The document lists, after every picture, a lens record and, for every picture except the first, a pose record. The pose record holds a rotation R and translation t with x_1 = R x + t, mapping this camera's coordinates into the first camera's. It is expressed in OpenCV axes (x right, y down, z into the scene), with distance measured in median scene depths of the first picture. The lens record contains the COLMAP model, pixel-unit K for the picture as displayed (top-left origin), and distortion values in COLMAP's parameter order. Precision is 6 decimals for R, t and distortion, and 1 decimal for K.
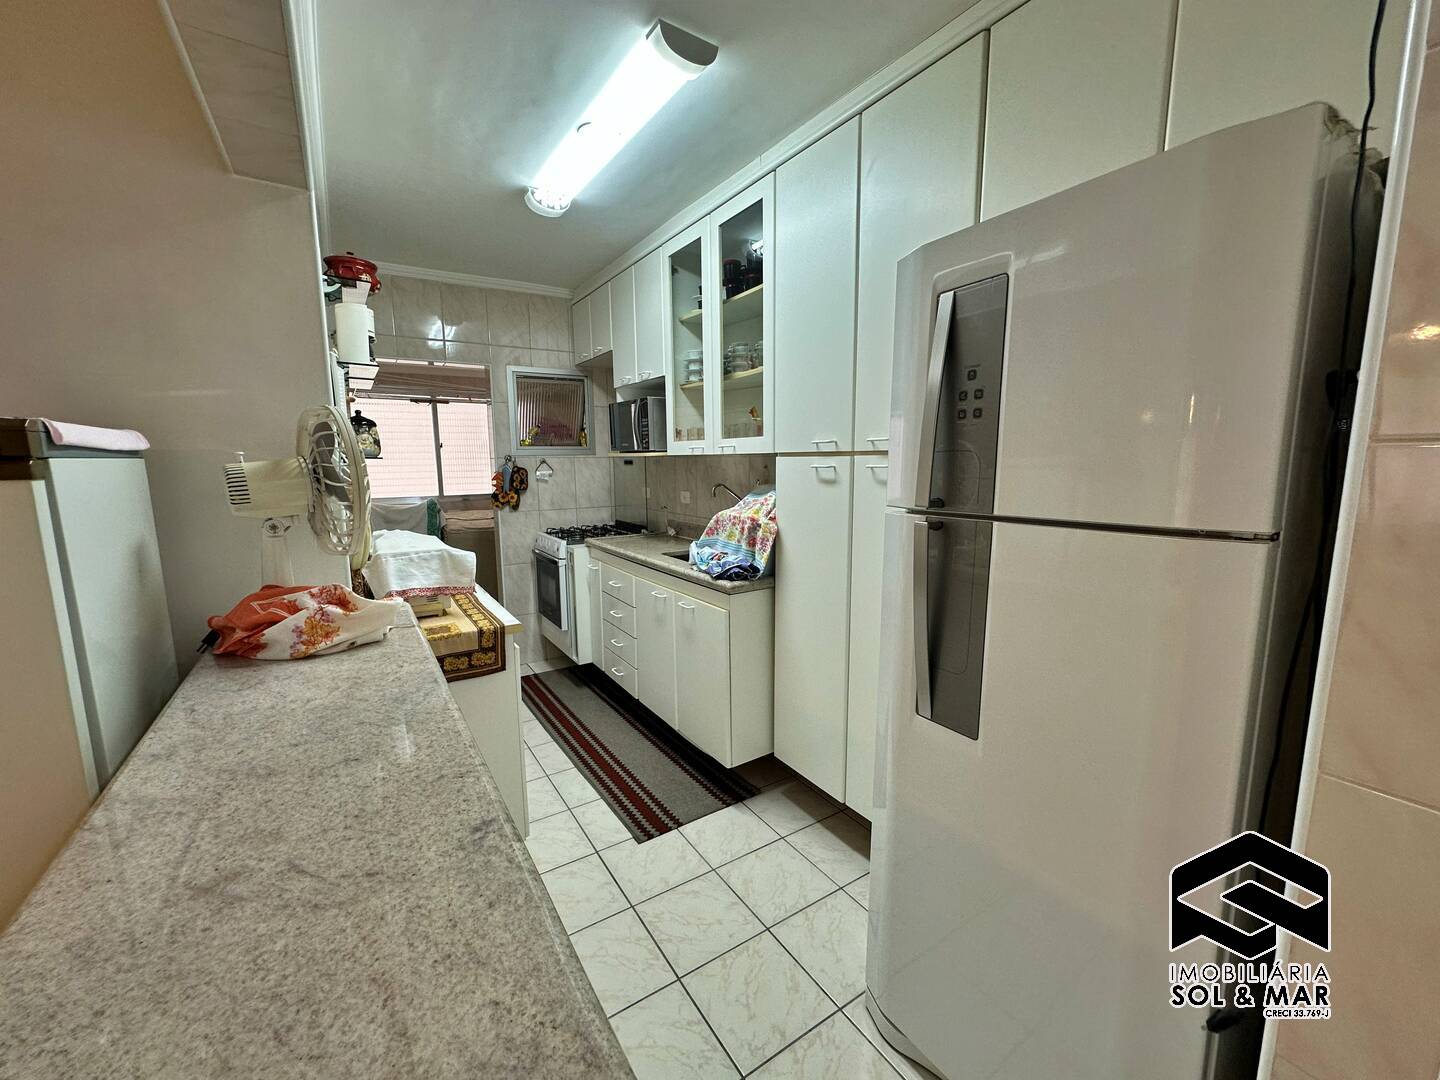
lens RADIAL K [[574.1, 0, 719.7], [0, 574.1, 541.5], [0, 0, 1]] dist [-0.002208, 0.000363]
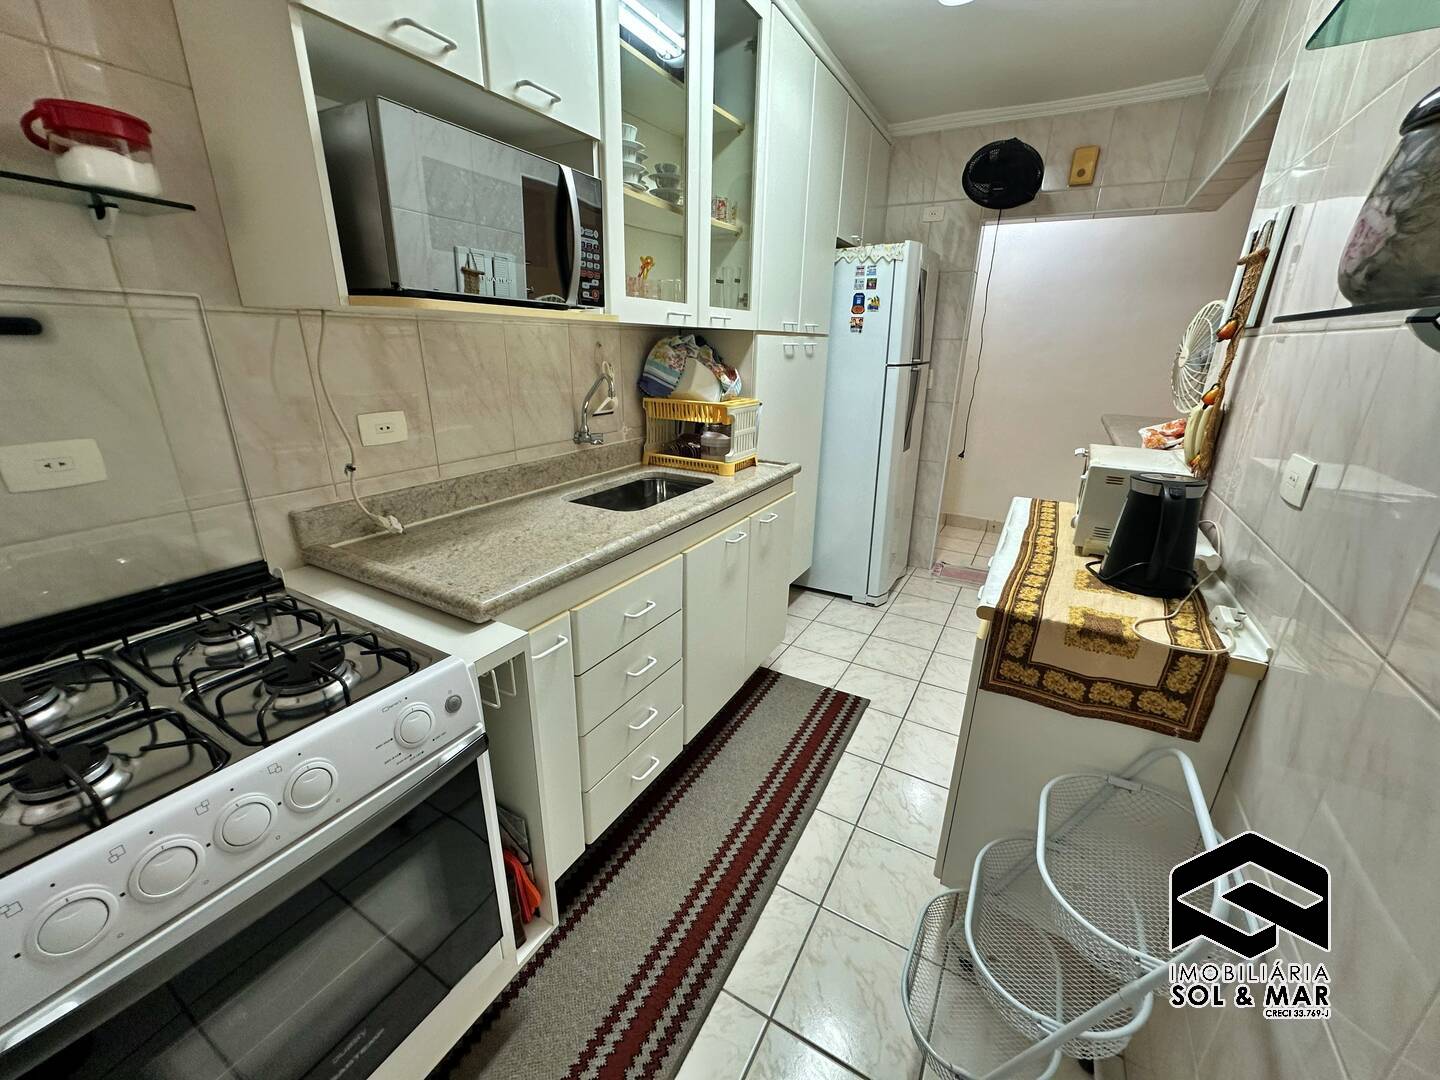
lens RADIAL K [[574.1, 0, 719.7], [0, 574.1, 541.5], [0, 0, 1]] dist [-0.002208, 0.000363]
pose [[-0.456229, -0.292141, 0.840541, -0.525396], [0.112530, 0.918050, 0.380159, -0.131171], [-0.882719, 0.268026, -0.385967, 0.990458]]
